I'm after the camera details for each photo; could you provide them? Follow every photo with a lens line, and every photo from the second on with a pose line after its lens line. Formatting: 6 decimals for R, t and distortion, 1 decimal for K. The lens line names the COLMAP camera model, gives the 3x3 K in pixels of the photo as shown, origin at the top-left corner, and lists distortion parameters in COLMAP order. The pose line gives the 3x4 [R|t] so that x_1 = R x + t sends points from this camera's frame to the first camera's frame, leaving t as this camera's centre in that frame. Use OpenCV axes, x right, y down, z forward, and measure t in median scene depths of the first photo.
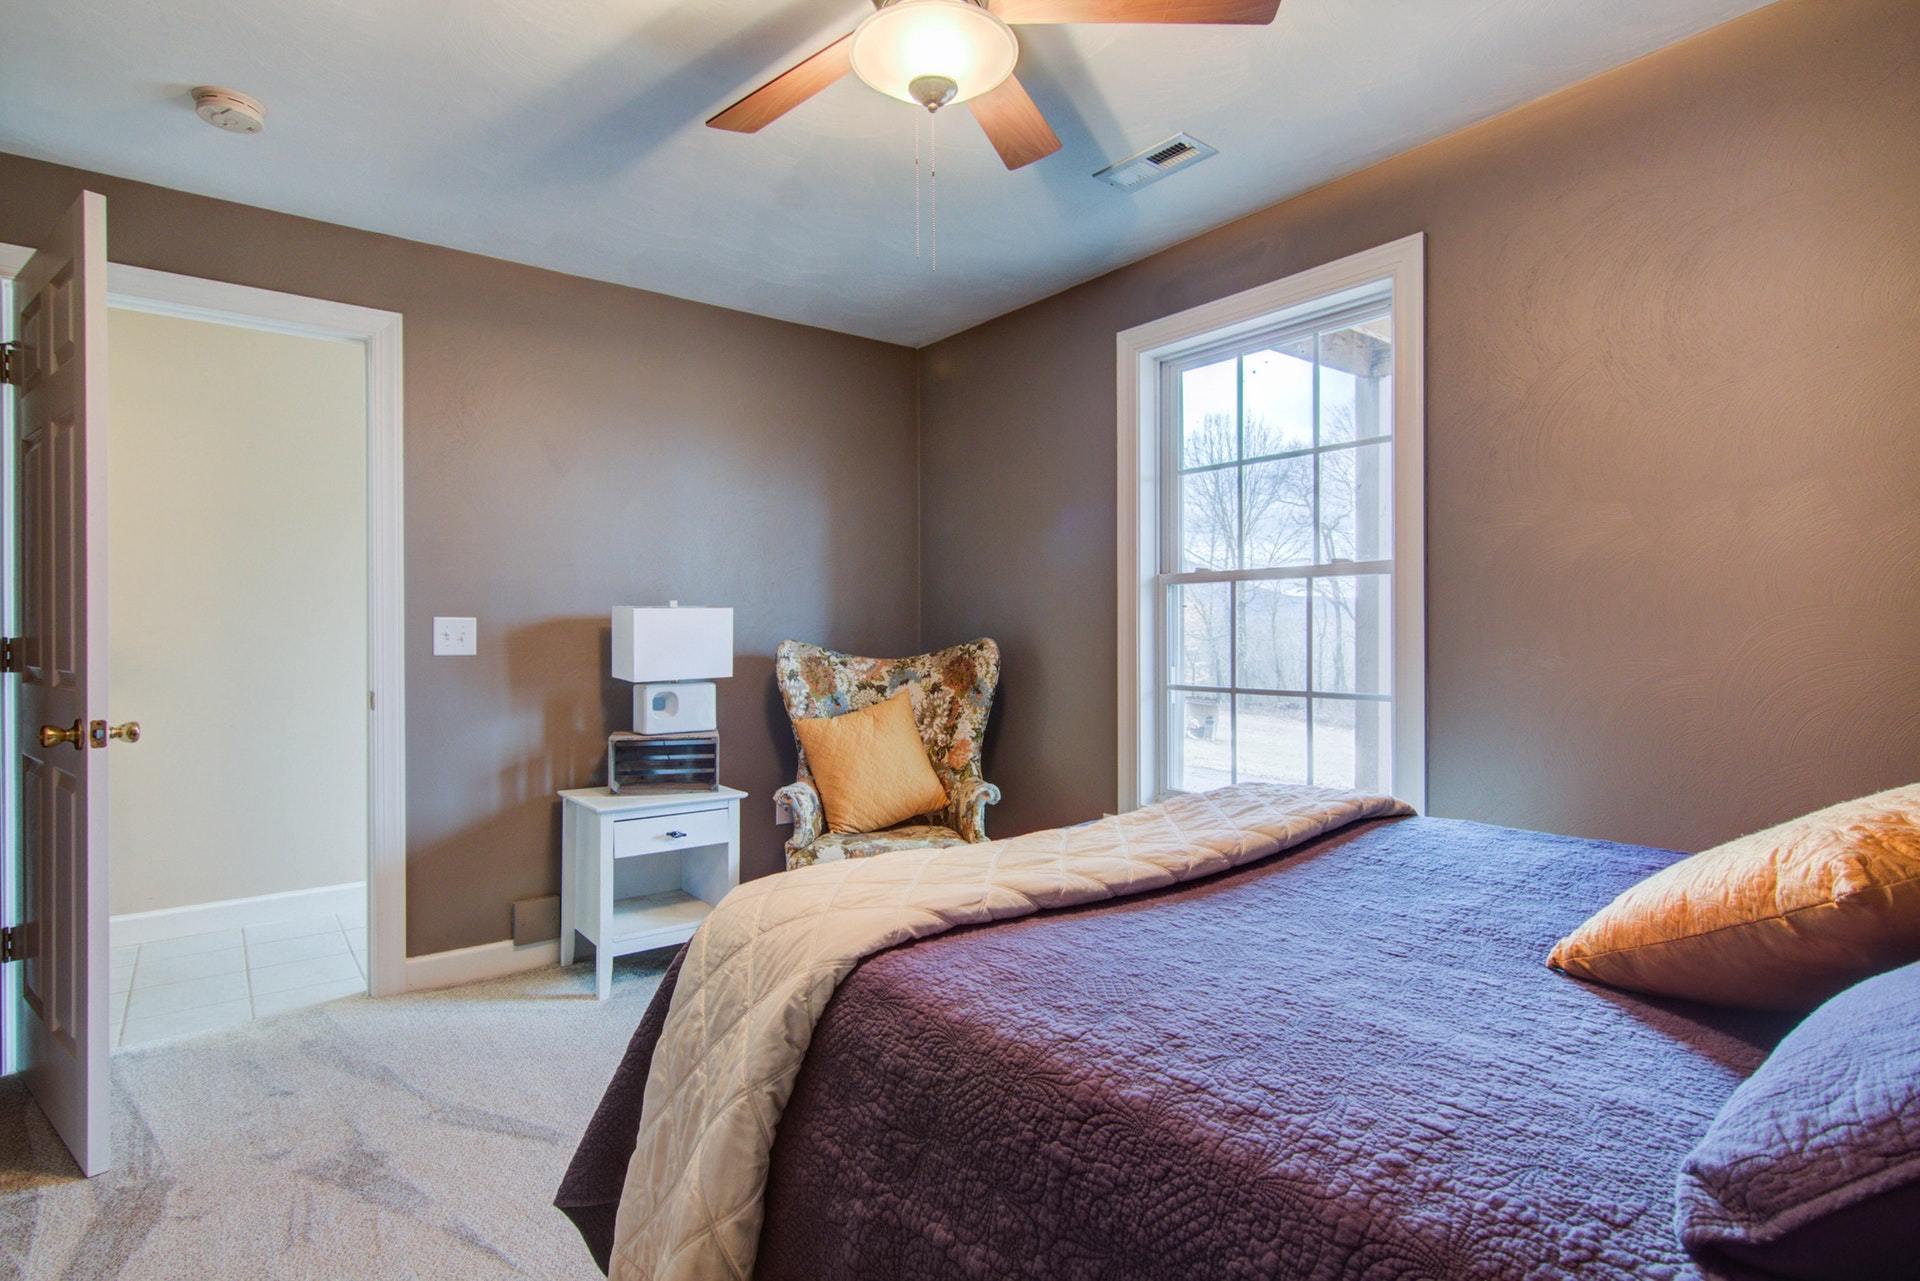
lens RADIAL K [[959.1, 0, 948.9], [0, 959.1, 637.8], [0, 0, 1]] dist [0.004519, -0.003301]
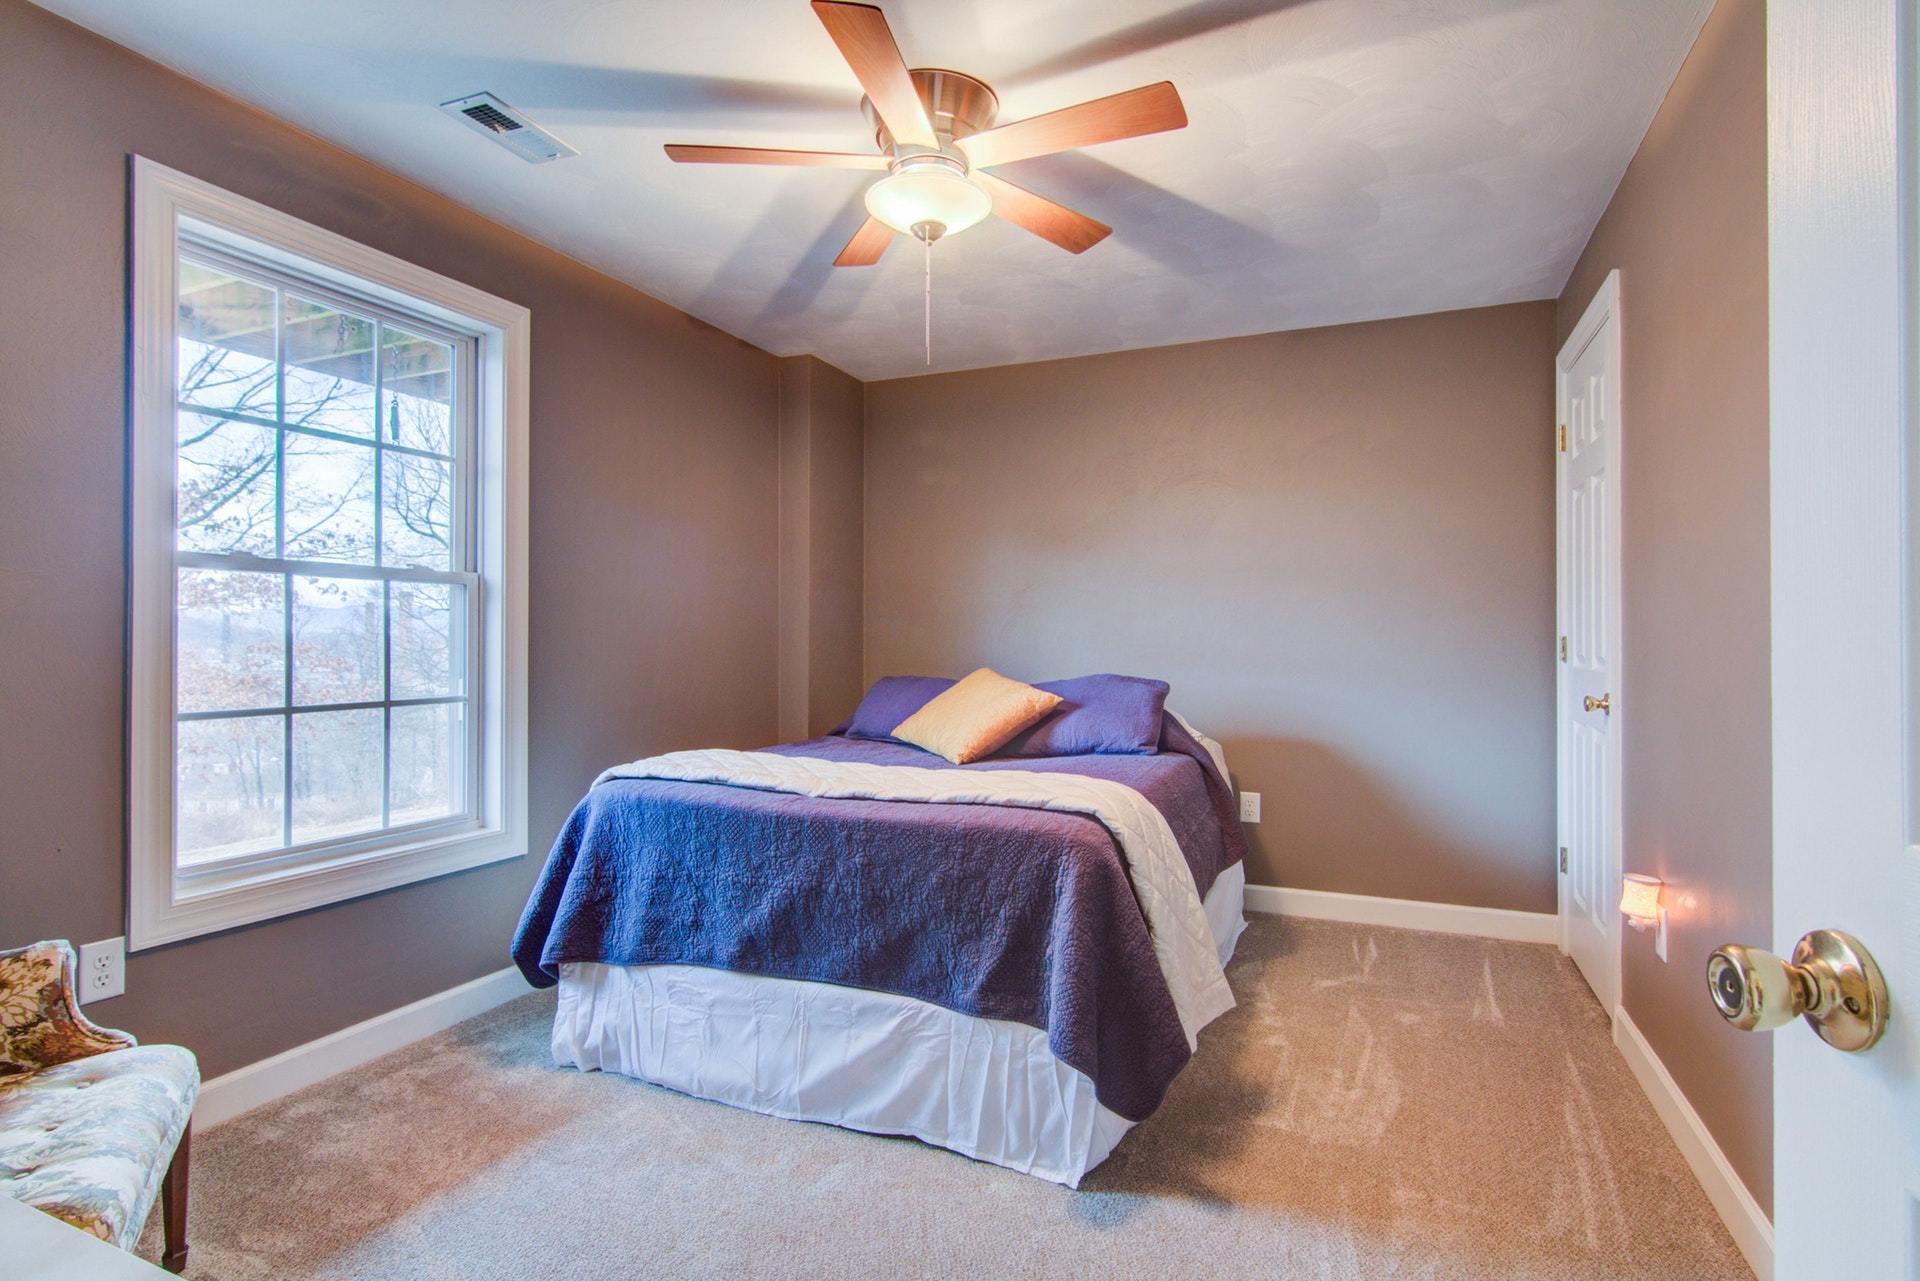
lens RADIAL K [[959.1, 0, 948.9], [0, 959.1, 637.8], [0, 0, 1]] dist [0.004519, -0.003301]
pose [[-0.470665, 0.004074, 0.882303, -0.717694], [0.002301, 0.999992, -0.003390, -0.001583], [-0.882309, 0.000435, -0.470670, 0.959735]]
